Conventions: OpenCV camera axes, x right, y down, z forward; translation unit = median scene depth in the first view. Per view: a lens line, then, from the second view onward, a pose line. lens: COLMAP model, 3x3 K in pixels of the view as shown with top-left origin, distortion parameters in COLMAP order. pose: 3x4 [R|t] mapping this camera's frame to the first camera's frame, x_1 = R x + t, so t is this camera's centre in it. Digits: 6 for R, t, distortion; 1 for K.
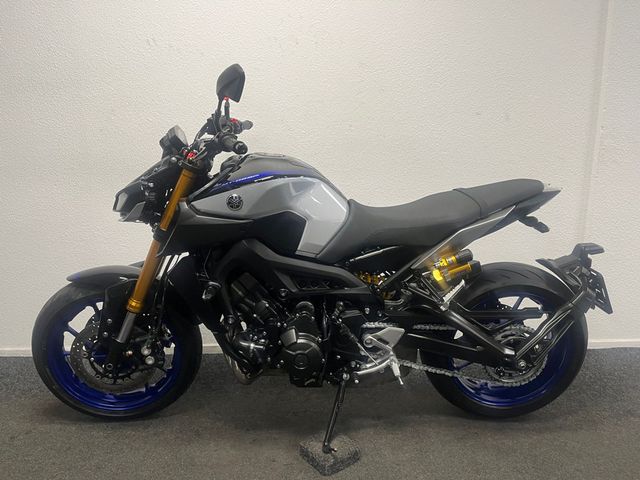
lens RADIAL K [[483.9, 0, 320.3], [0, 483.9, 242.5], [0, 0, 1]] dist [0.100707, -0.147643]
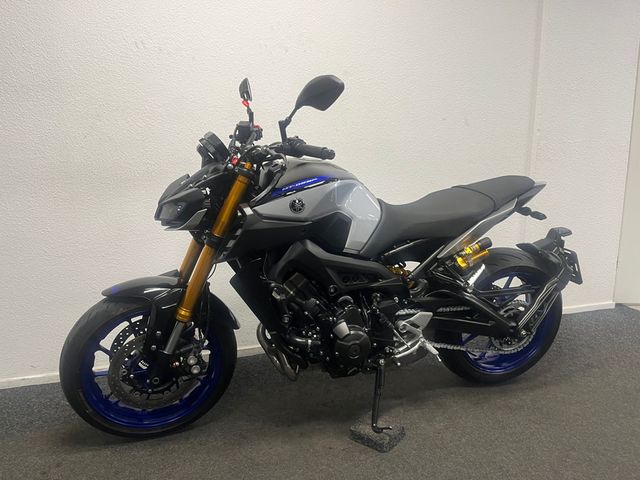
lens RADIAL K [[483.9, 0, 320.3], [0, 483.9, 242.5], [0, 0, 1]] dist [0.100707, -0.147643]
pose [[0.966888, -0.061763, 0.247615, -0.342277], [0.062482, 0.998034, 0.004960, -0.004651], [-0.247434, 0.010676, 0.968846, -0.022515]]
